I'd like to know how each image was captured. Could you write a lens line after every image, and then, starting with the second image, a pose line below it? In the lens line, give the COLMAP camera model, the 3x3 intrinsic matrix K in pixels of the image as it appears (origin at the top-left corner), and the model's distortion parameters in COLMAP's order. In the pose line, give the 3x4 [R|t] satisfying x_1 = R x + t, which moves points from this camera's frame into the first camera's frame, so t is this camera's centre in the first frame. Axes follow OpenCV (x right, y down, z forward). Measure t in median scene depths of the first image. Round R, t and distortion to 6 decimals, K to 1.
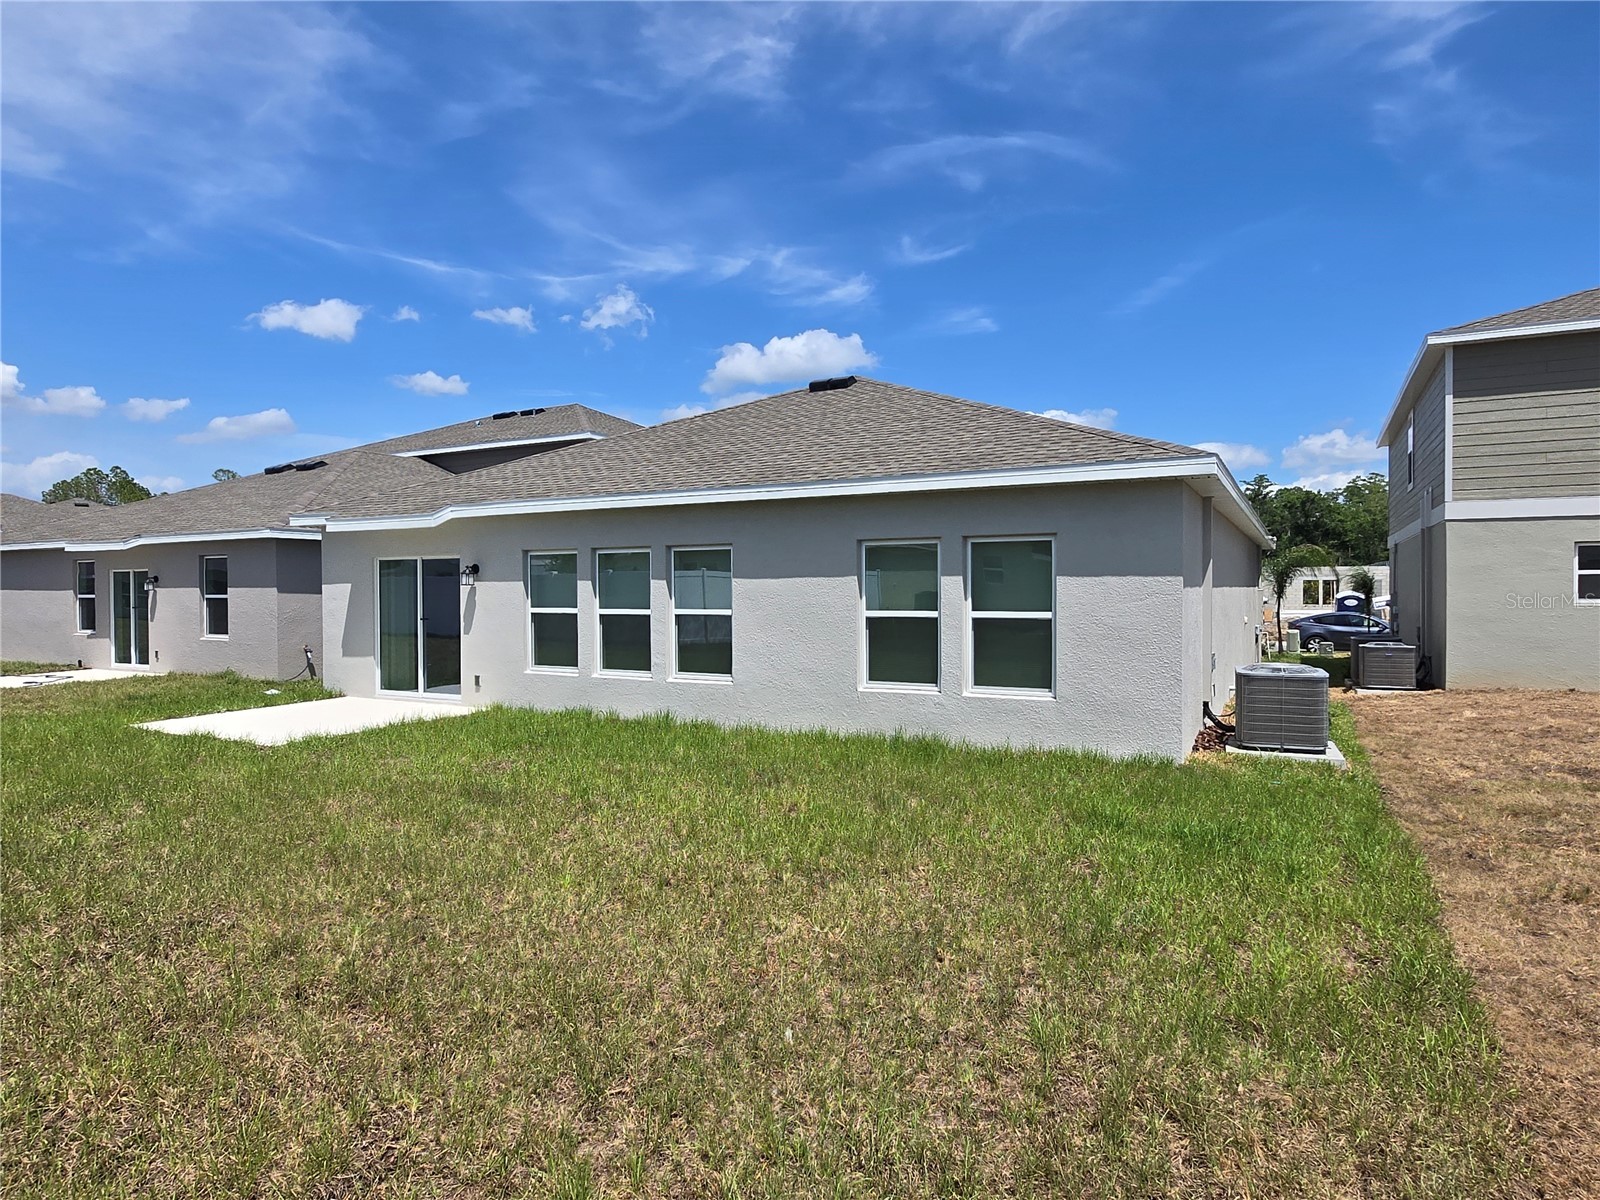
lens RADIAL K [[928.0, 0, 800.0], [0, 928.0, 600.0], [0, 0, 1]] dist [-0.000769, 0.000061]
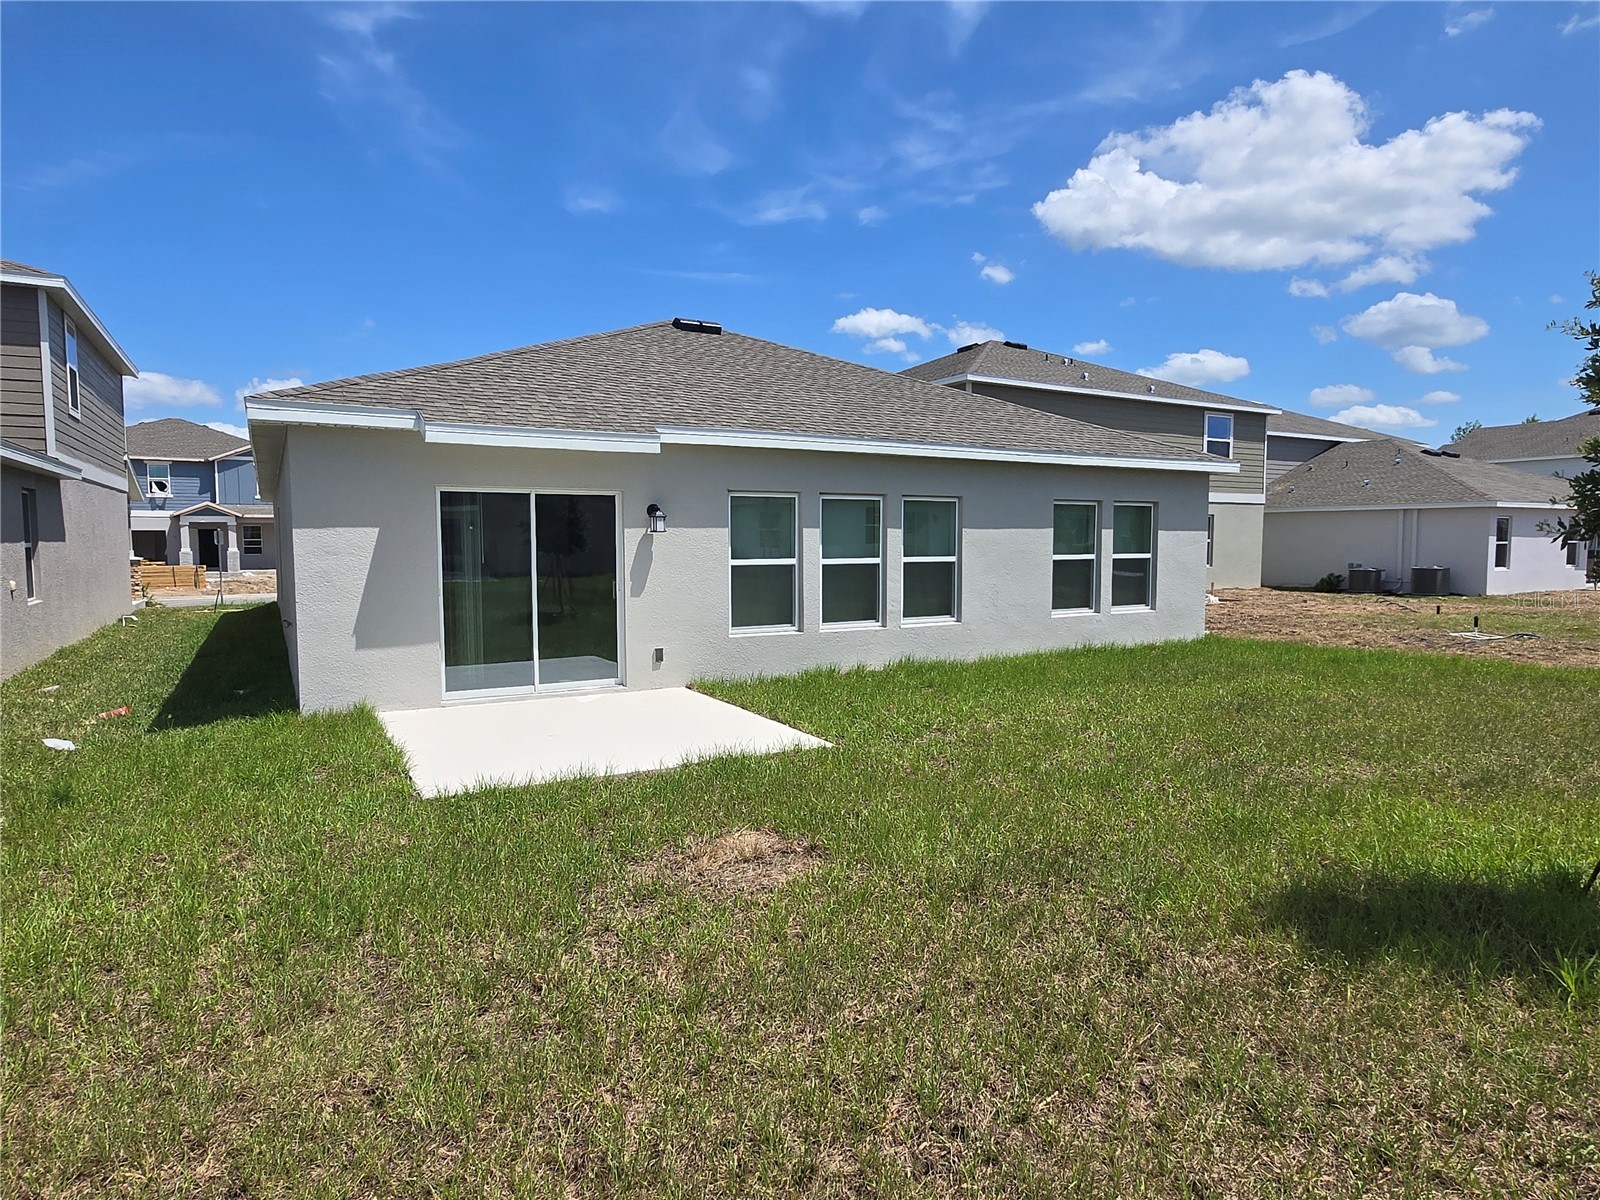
lens RADIAL K [[928.0, 0, 800.0], [0, 928.0, 600.0], [0, 0, 1]] dist [-0.000769, 0.000061]
pose [[0.525937, -0.051891, 0.848939, -1.053991], [0.009460, 0.998432, 0.055168, -0.000774], [-0.850471, -0.020984, 0.525603, 0.544385]]
